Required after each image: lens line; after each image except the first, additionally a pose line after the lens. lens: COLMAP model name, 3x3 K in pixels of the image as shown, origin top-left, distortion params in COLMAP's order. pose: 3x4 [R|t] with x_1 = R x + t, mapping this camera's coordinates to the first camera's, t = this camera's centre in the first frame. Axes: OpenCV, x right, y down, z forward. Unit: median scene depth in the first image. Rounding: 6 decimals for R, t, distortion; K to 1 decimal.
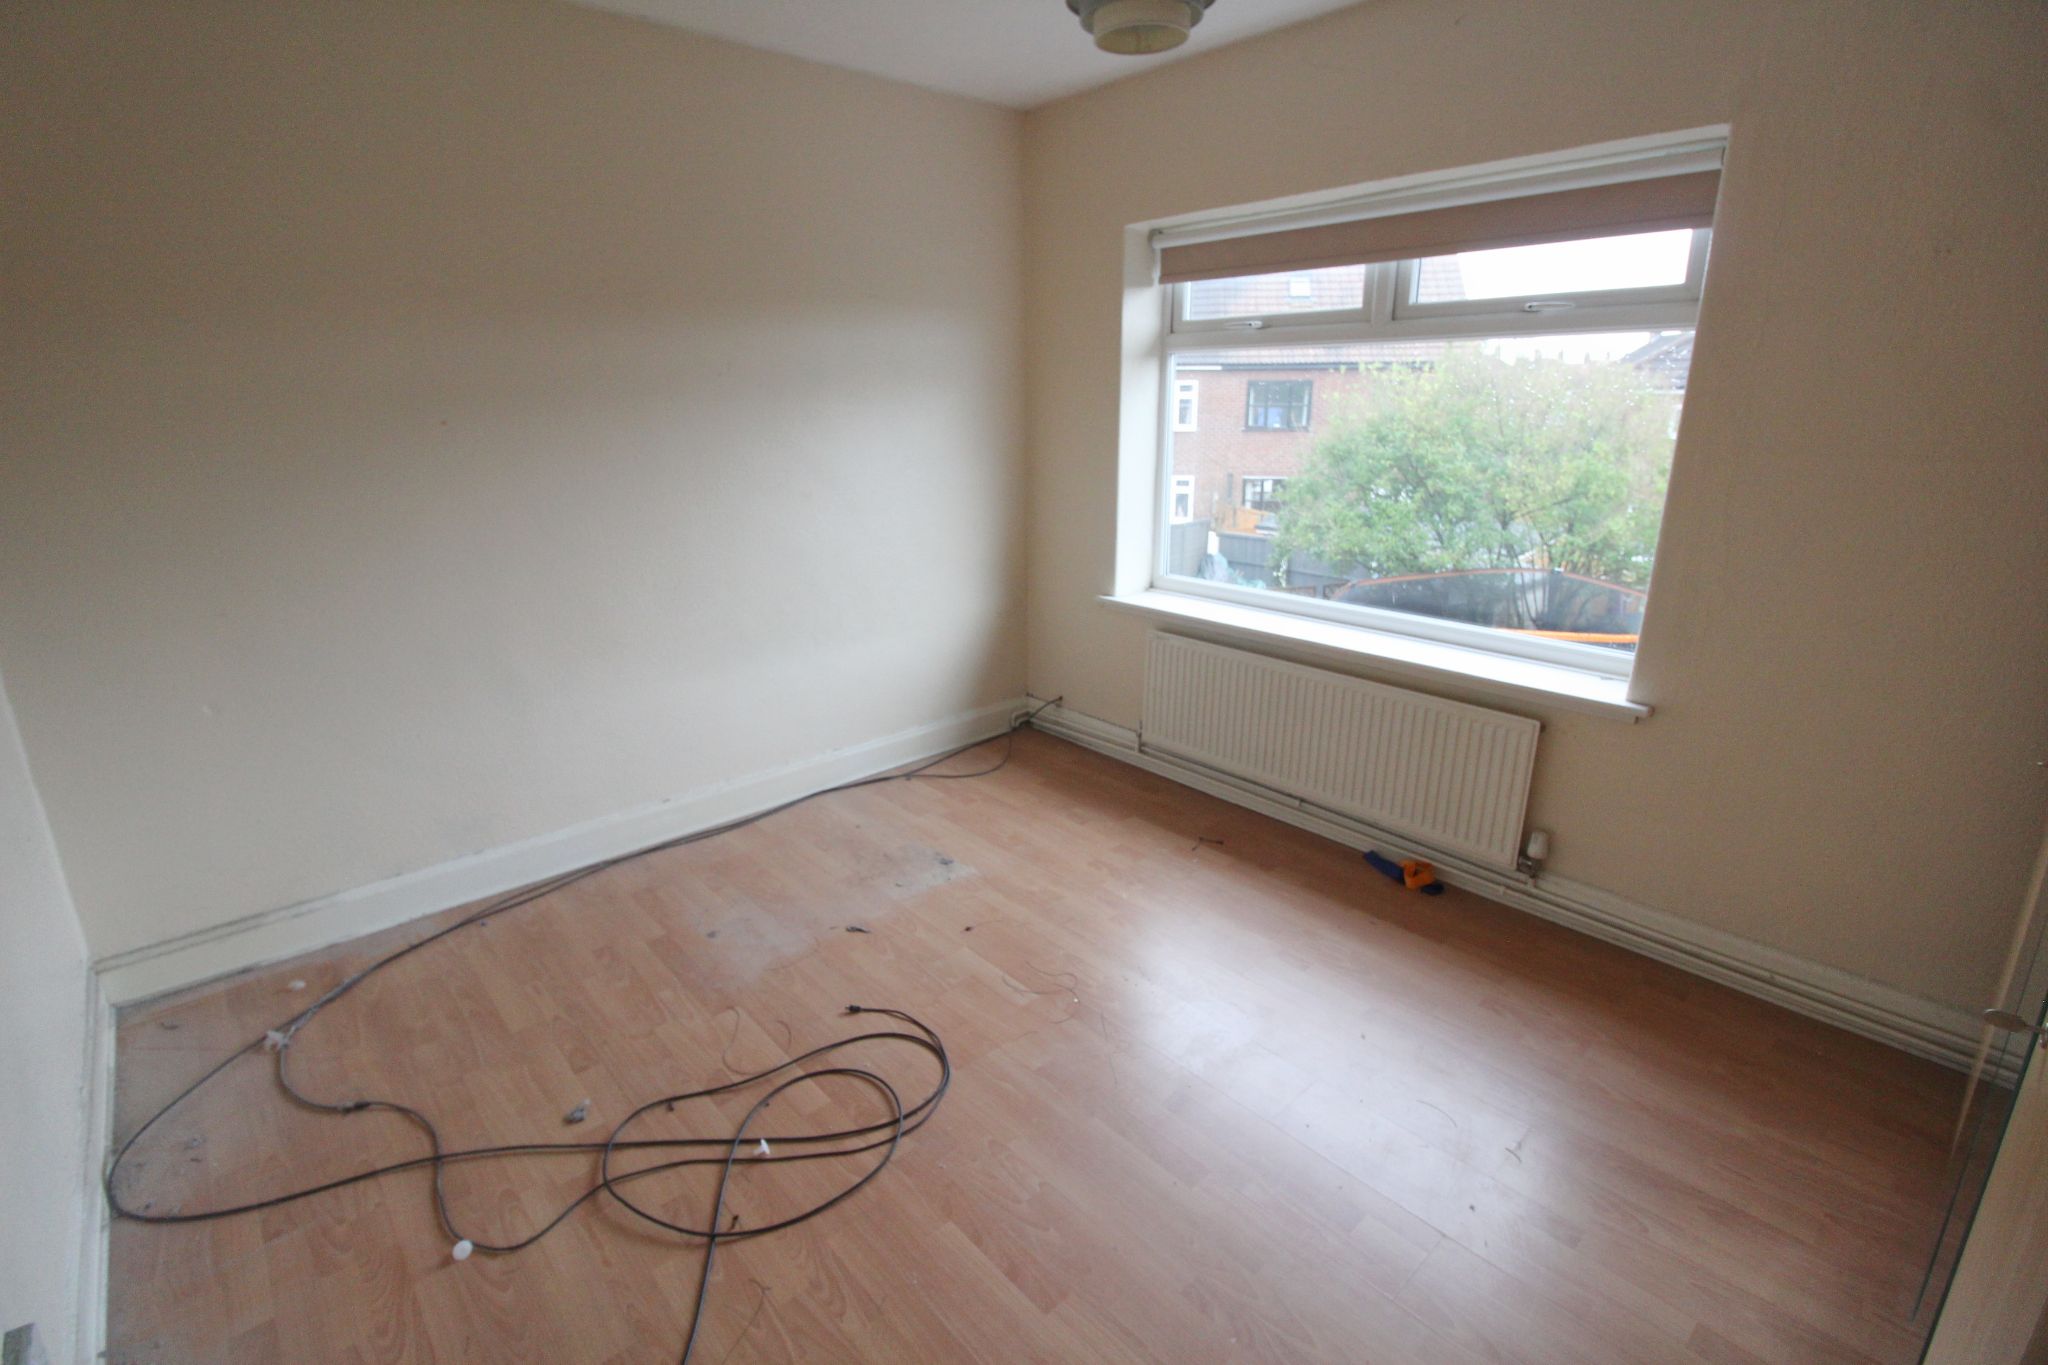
lens RADIAL K [[955.1, 0, 1003.6], [0, 955.1, 674.5], [0, 0, 1]] dist [-0.001193, -0.033566]
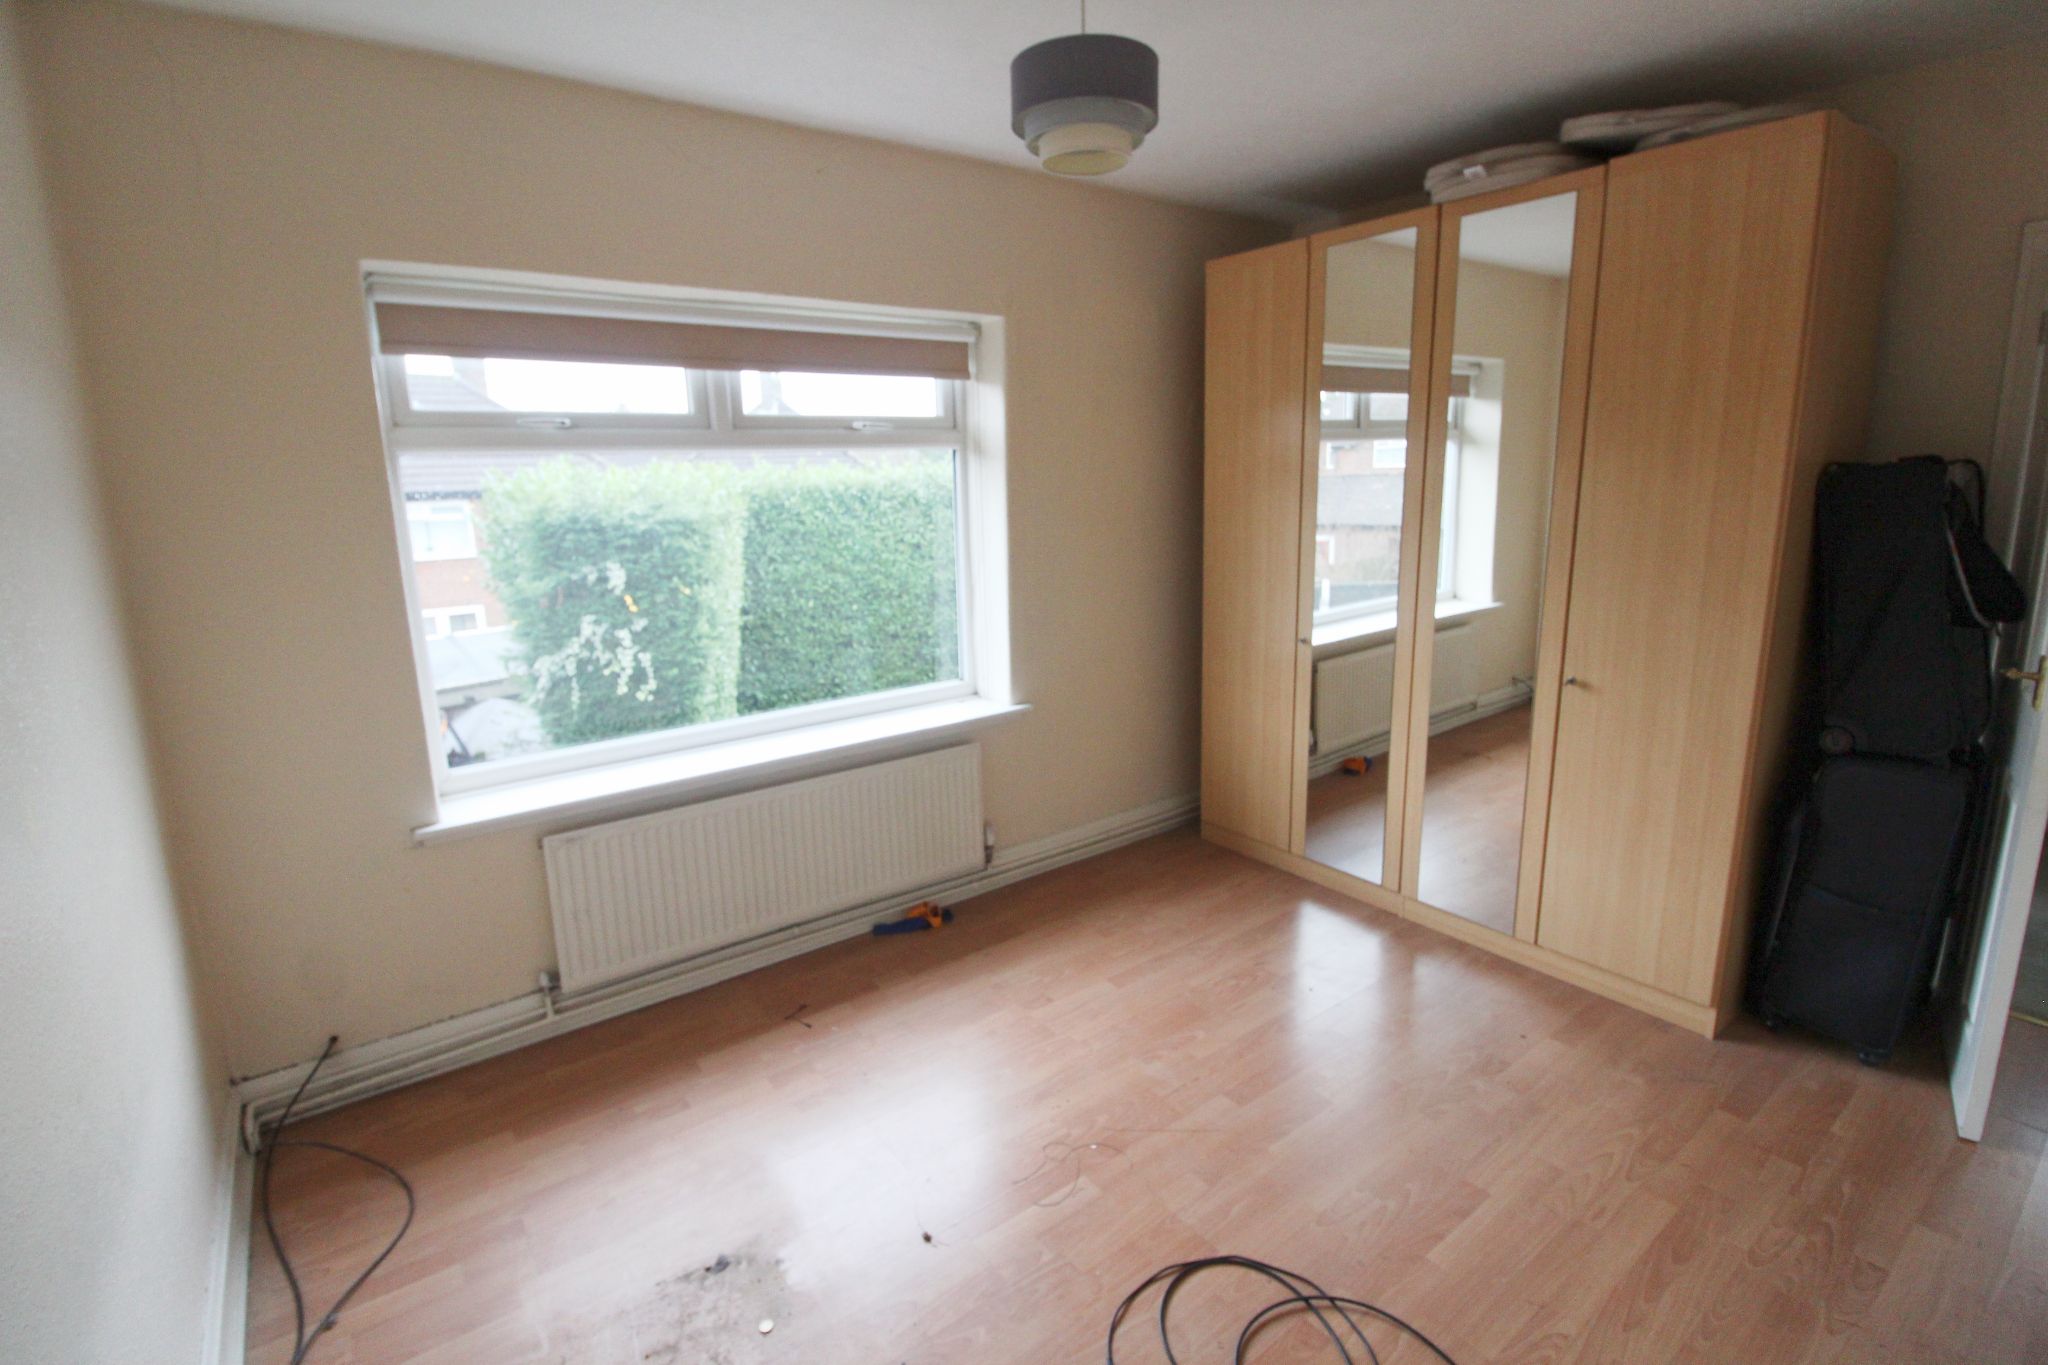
lens RADIAL K [[955.1, 0, 1003.6], [0, 955.1, 674.5], [0, 0, 1]] dist [-0.001193, -0.033566]
pose [[0.070494, -0.187639, 0.979705, -0.605239], [0.318238, 0.935056, 0.156189, -0.200568], [-0.945386, 0.300769, 0.125630, 0.692664]]
